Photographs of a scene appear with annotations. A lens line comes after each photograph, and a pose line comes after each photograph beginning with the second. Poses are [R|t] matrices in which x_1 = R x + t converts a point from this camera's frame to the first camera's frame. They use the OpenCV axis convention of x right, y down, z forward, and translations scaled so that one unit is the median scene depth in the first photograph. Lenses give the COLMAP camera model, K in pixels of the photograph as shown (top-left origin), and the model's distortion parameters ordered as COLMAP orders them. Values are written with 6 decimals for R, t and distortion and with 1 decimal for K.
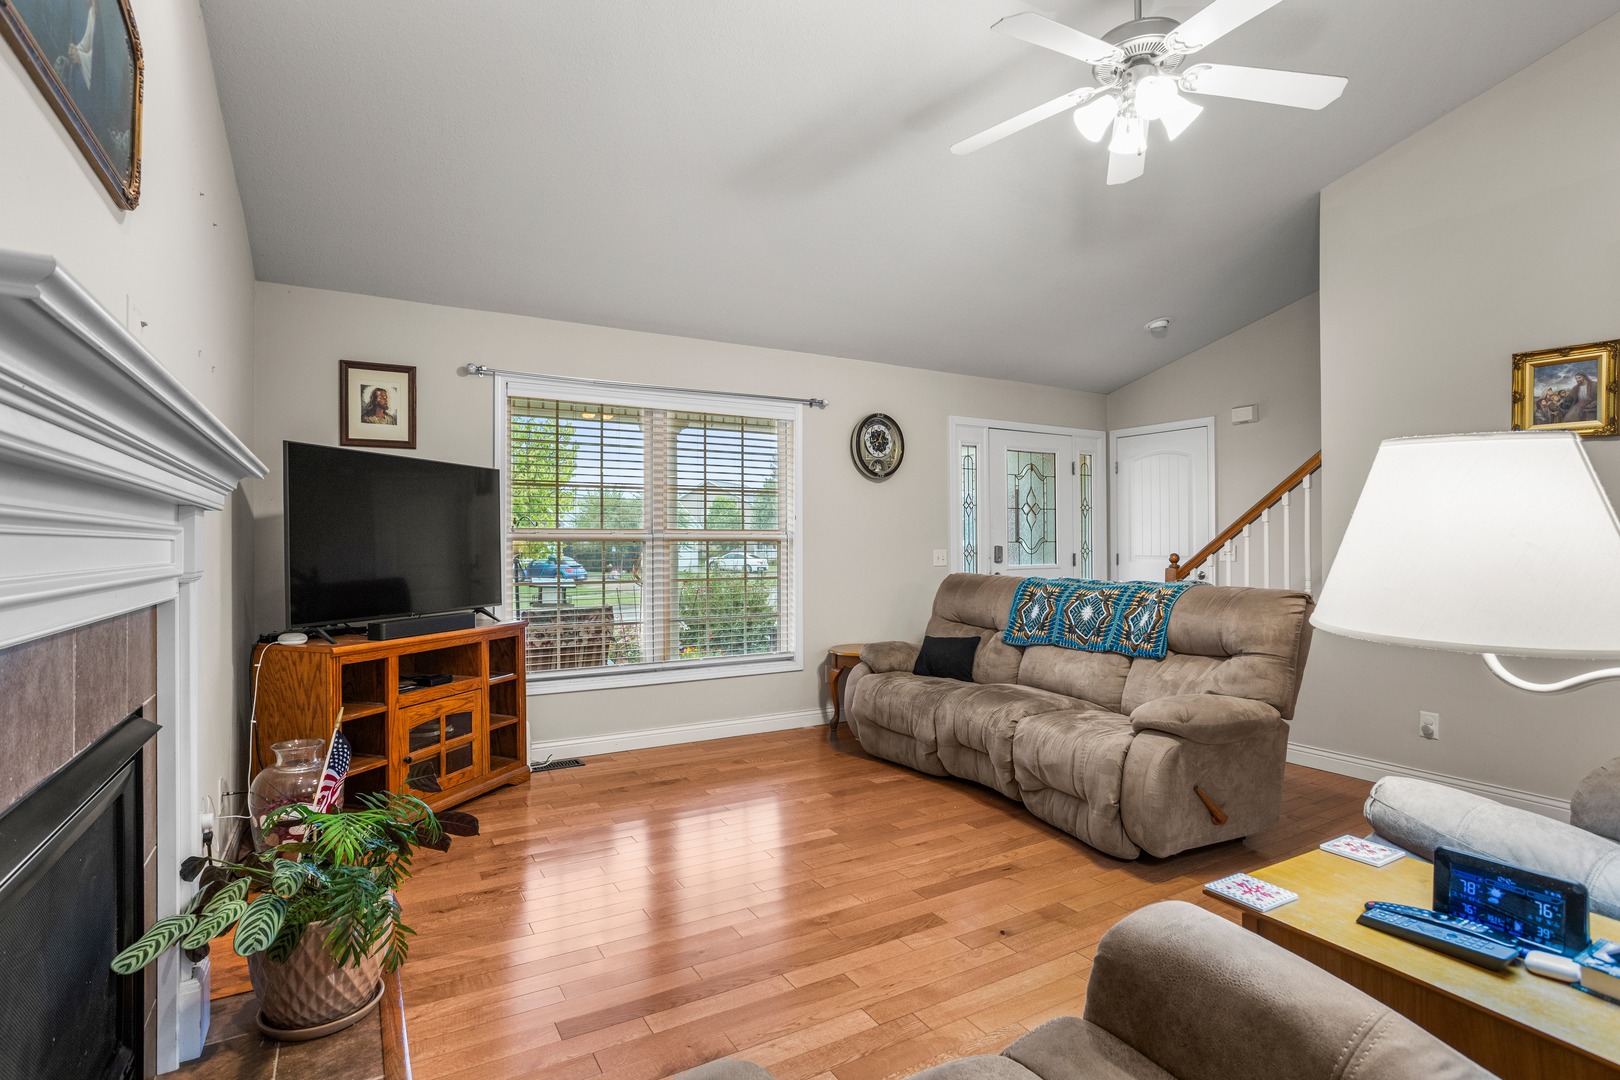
lens RADIAL K [[804.8, 0, 806.7], [0, 804.8, 541.3], [0, 0, 1]] dist [-0.043675, 0.023259]
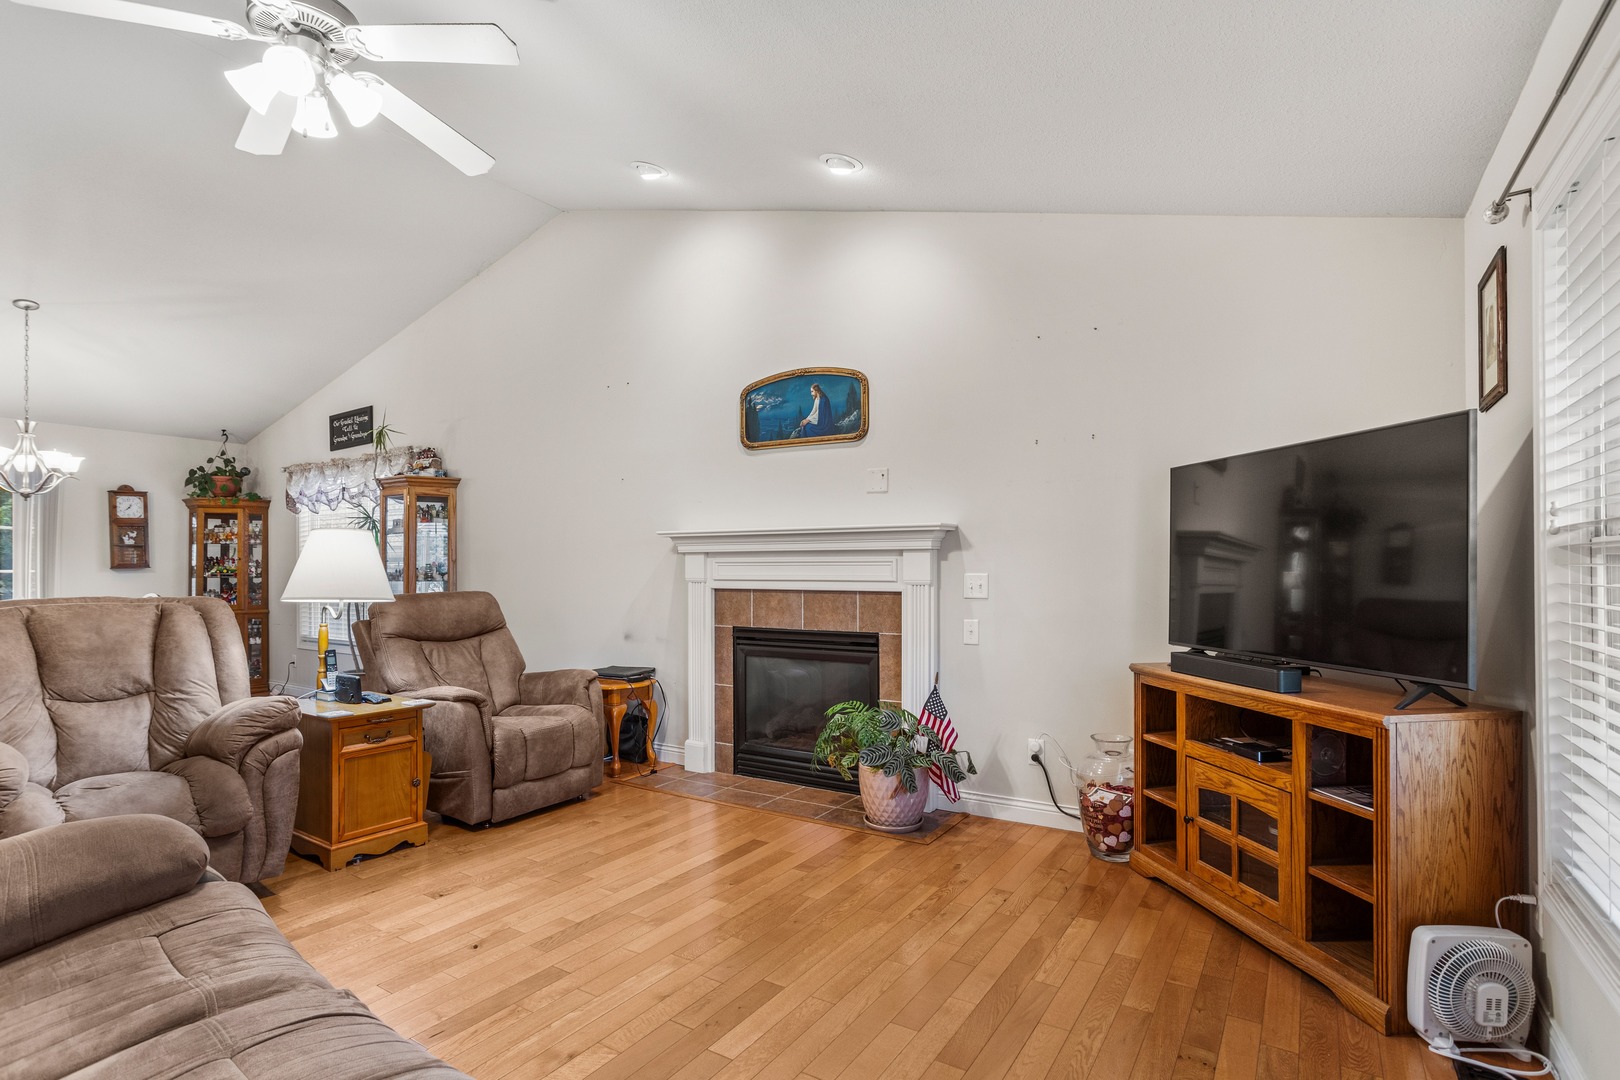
lens RADIAL K [[804.8, 0, 814.4], [0, 804.8, 563.6], [0, 0, 1]] dist [-0.043675, 0.023259]
pose [[-0.881984, 0.007507, -0.471219, 0.212978], [0.012325, 0.999899, -0.007138, 0.001757], [0.471118, -0.012103, -0.881987, 1.328903]]
